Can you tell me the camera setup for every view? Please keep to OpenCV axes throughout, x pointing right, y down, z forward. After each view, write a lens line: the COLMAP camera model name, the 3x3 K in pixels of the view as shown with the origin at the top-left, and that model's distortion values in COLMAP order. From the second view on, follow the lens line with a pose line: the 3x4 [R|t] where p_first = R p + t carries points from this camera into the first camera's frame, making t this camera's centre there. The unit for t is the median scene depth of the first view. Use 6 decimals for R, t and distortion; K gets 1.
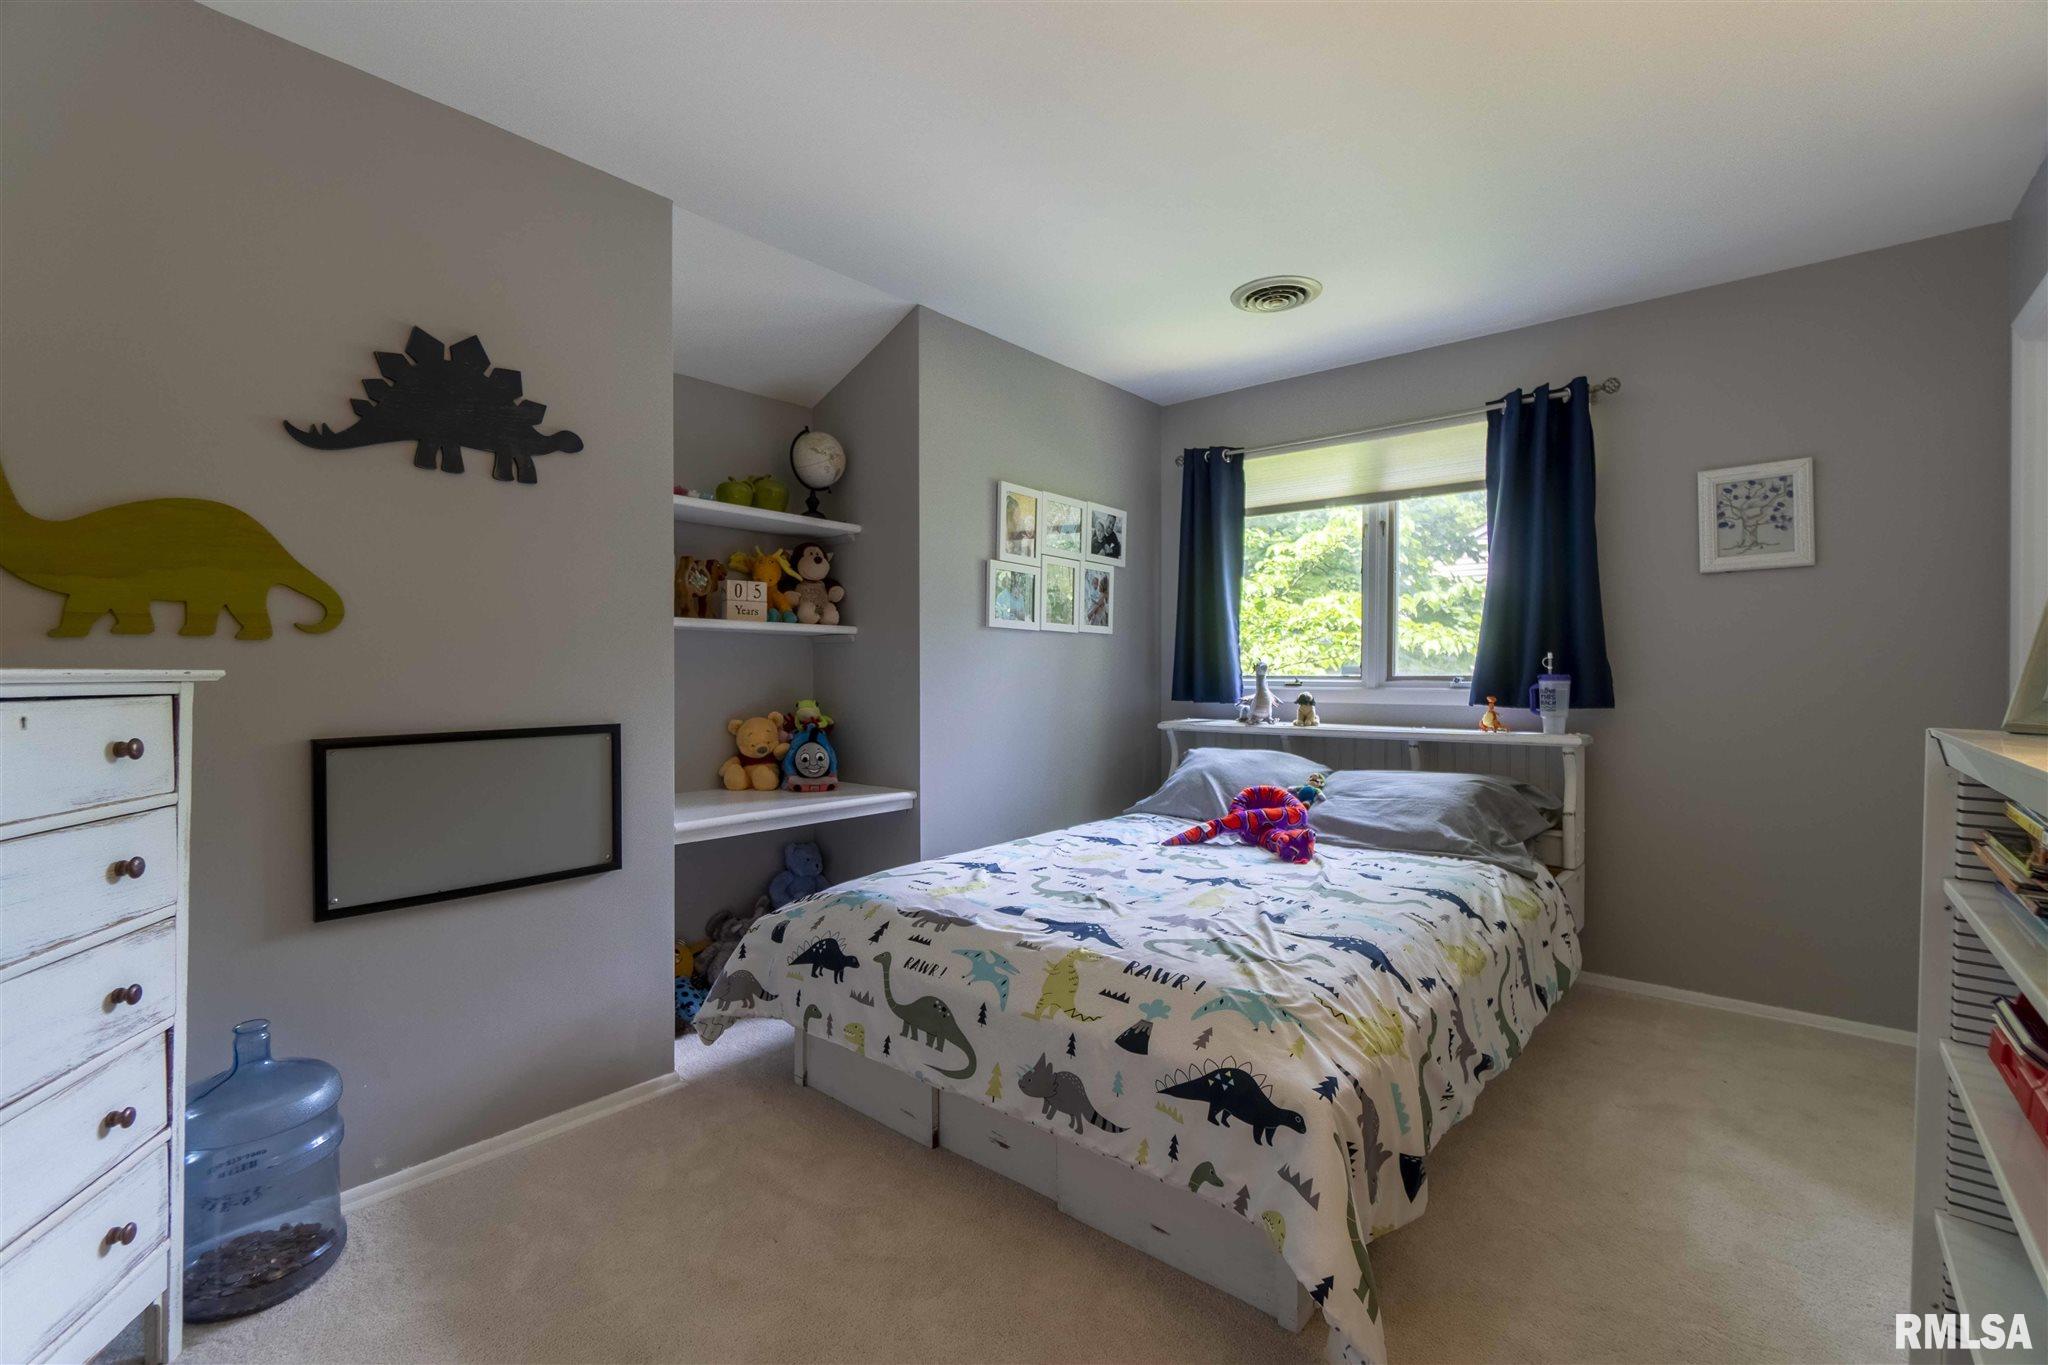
lens RADIAL K [[904.4, 0, 1035.4], [0, 904.4, 685.2], [0, 0, 1]] dist [-0.010948, -0.000002]
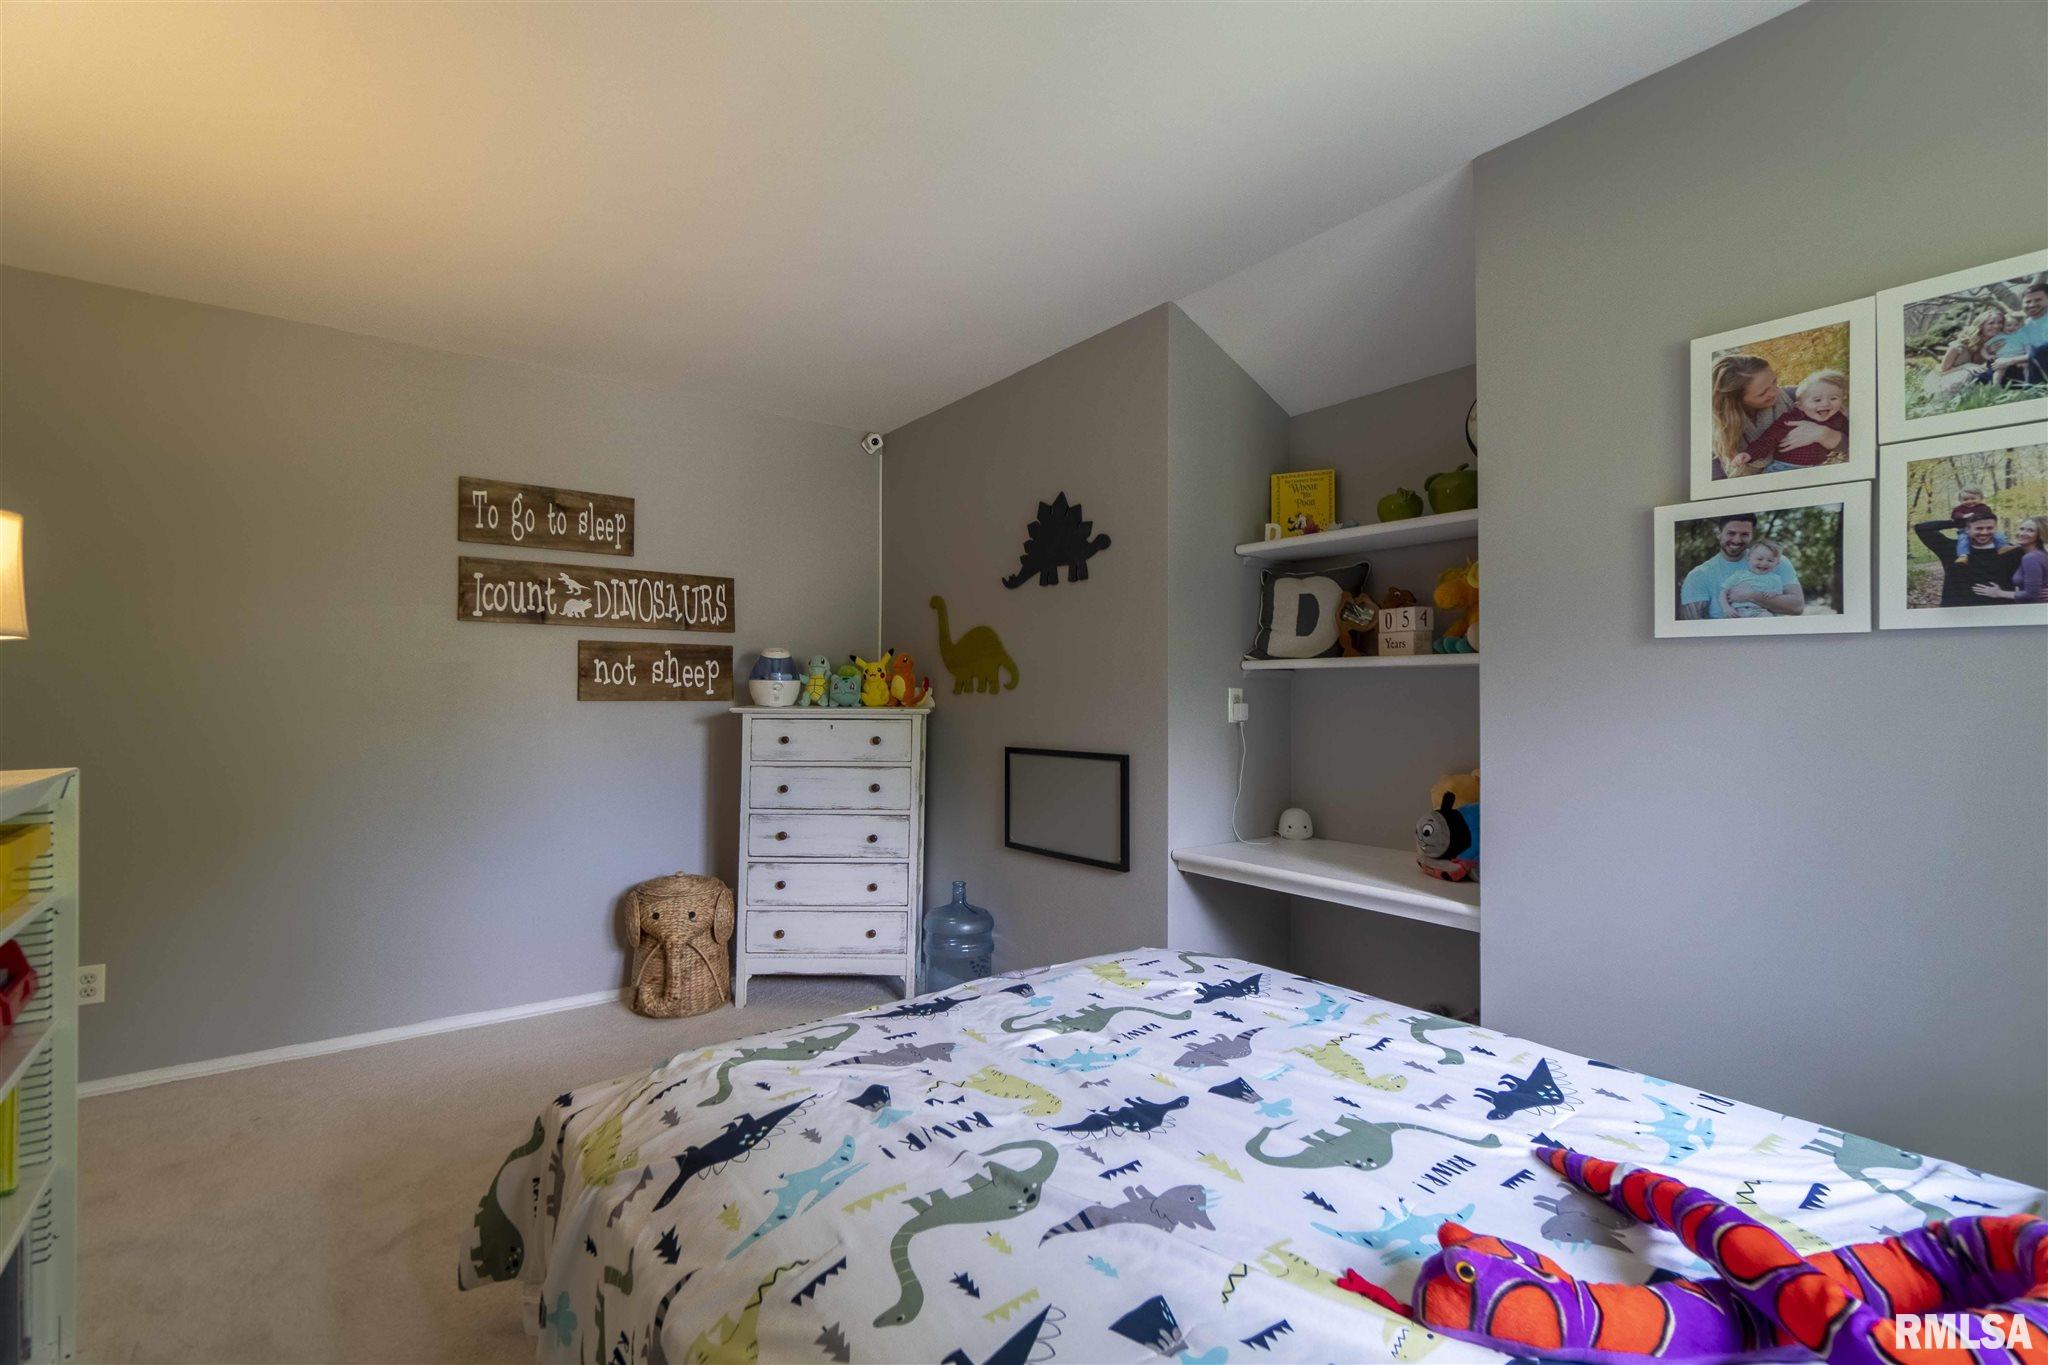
lens RADIAL K [[904.4, 0, 1035.4], [0, 904.4, 685.2], [0, 0, 1]] dist [-0.010948, -0.000002]
pose [[-0.230804, -0.009647, -0.972952, 0.754370], [-0.017624, 0.999828, -0.005732, -0.042755], [0.972841, 0.015824, -0.230934, 1.127655]]
